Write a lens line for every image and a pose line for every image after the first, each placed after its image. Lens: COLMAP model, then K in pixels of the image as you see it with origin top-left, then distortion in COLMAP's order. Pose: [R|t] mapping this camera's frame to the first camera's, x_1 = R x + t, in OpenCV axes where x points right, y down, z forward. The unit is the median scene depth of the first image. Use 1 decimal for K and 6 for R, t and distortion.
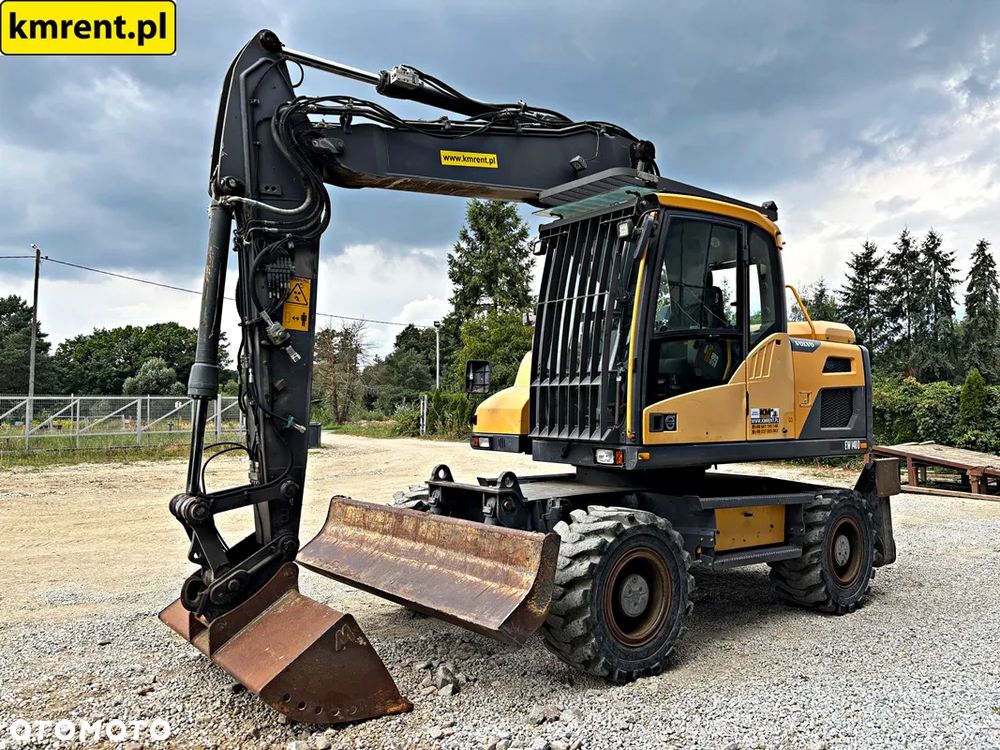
lens RADIAL K [[760.5, 0, 497.7], [0, 760.5, 380.7], [0, 0, 1]] dist [0.061539, -0.078723]
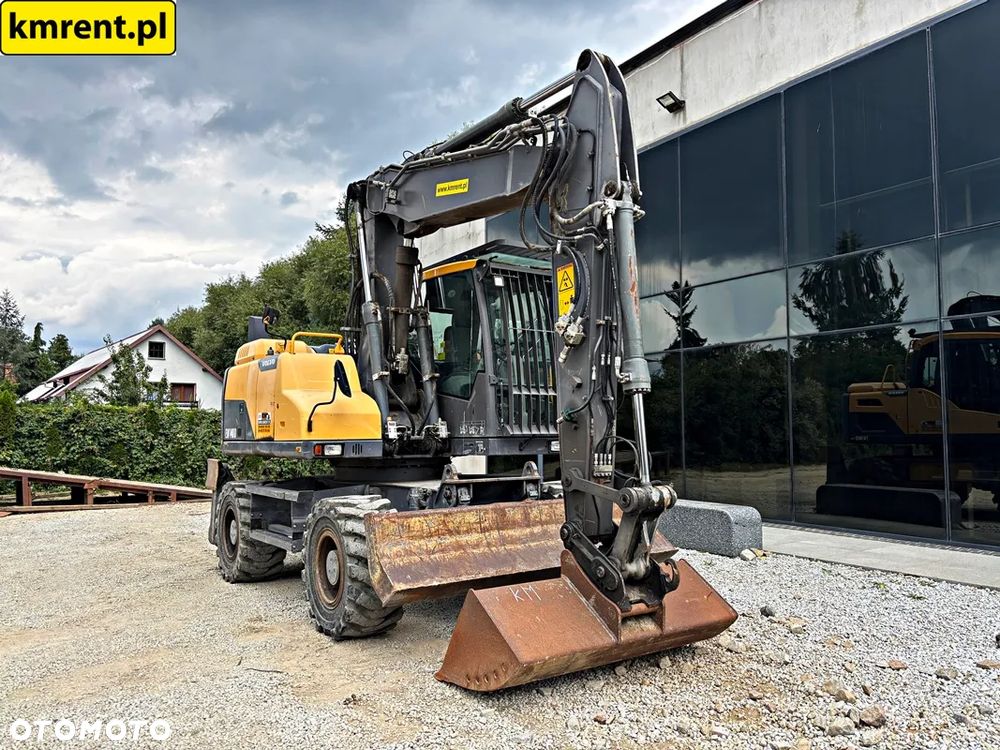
lens RADIAL K [[755.9, 0, 496.3], [0, 755.9, 378.7], [0, 0, 1]] dist [0.035552, -0.039106]
pose [[0.078307, 0.067630, 0.994633, -1.199899], [-0.025797, 0.997500, -0.065794, 0.064999], [-0.996595, -0.020506, 0.079856, 0.936665]]
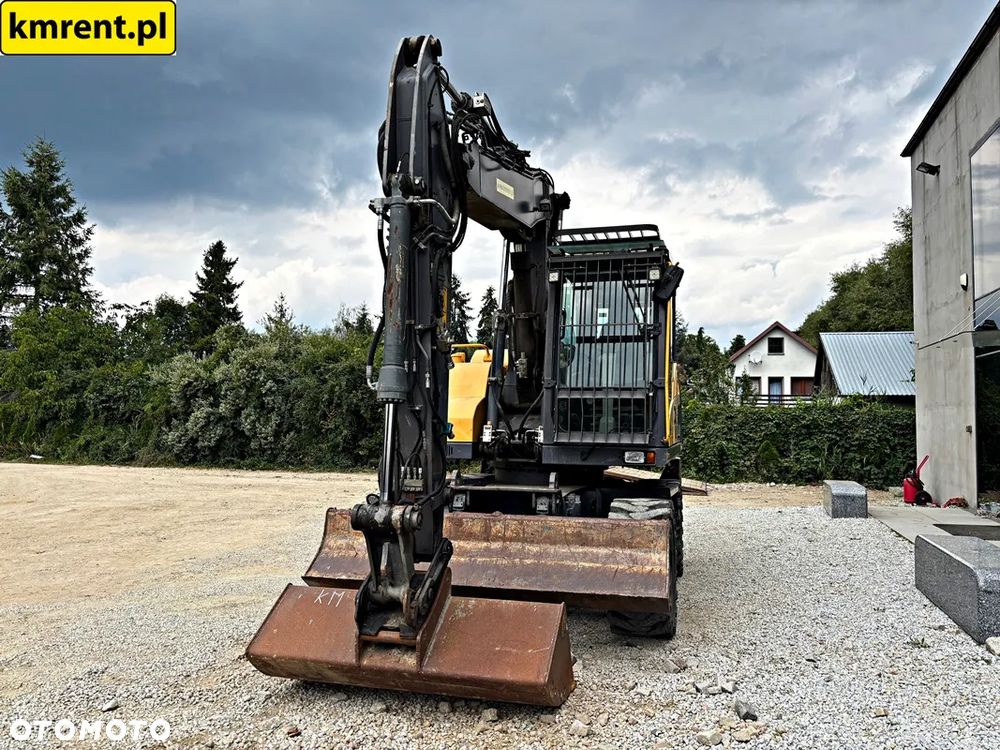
lens RADIAL K [[760.6, 0, 505.1], [0, 760.6, 378.9], [0, 0, 1]] dist [0.082064, -0.124560]
pose [[0.805930, 0.039849, 0.590668, -0.703481], [-0.027001, 0.999168, -0.030568, 0.016057], [-0.591395, 0.008687, 0.806335, 0.125419]]
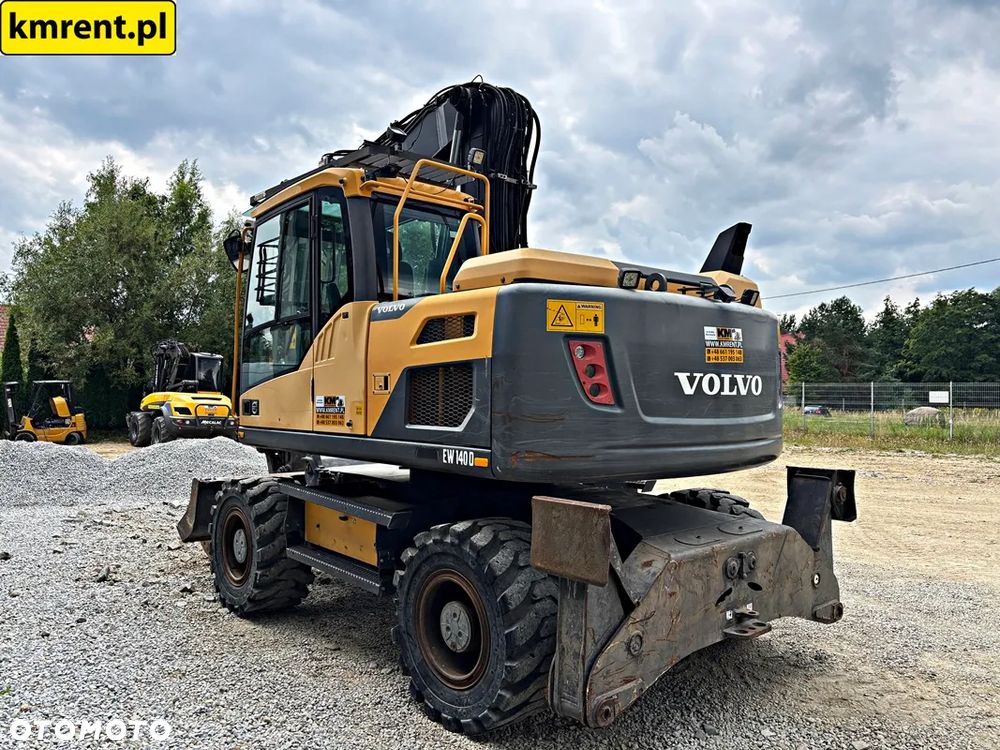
lens RADIAL K [[757.8, 0, 498.6], [0, 757.8, 383.8], [0, 0, 1]] dist [0.041185, -0.048254]
pose [[0.068834, -0.014153, -0.997528, 1.291567], [0.032230, 0.999409, -0.011956, 0.041361], [0.997107, -0.031327, 0.069250, 1.200172]]
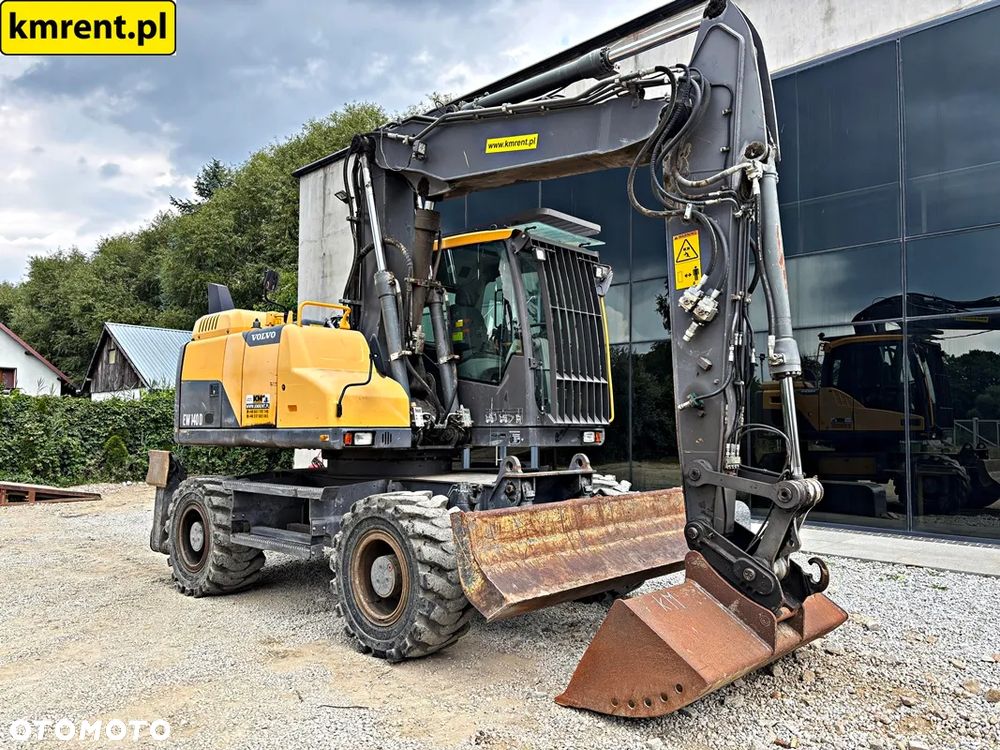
lens RADIAL K [[757.2, 0, 498.5], [0, 757.2, 378.6], [0, 0, 1]] dist [0.035769, -0.041499]
pose [[-0.131810, 0.062196, 0.989322, -1.066861], [-0.036277, 0.997059, -0.067515, 0.086447], [-0.990611, -0.044789, -0.129166, 1.240826]]
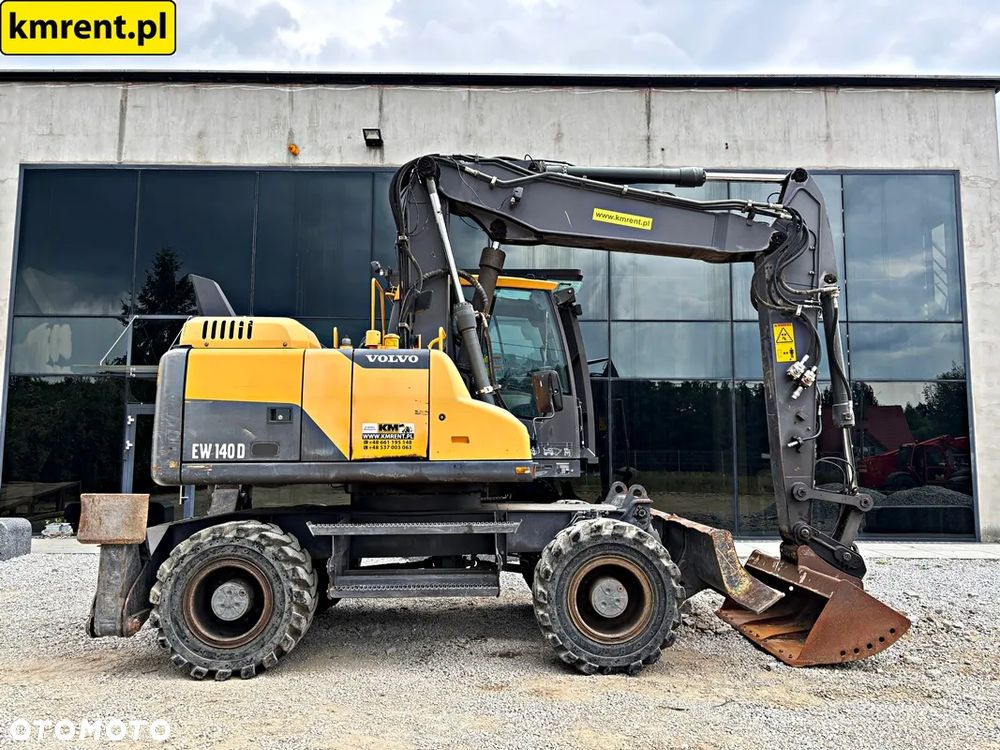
lens RADIAL K [[759.7, 0, 505.5], [0, 759.7, 376.7], [0, 0, 1]] dist [0.024037, -0.005285]
pose [[-0.797220, 0.064179, 0.600268, -0.634154], [-0.021556, 0.990673, -0.134548, 0.117650], [-0.603304, -0.120203, -0.788401, 2.154605]]
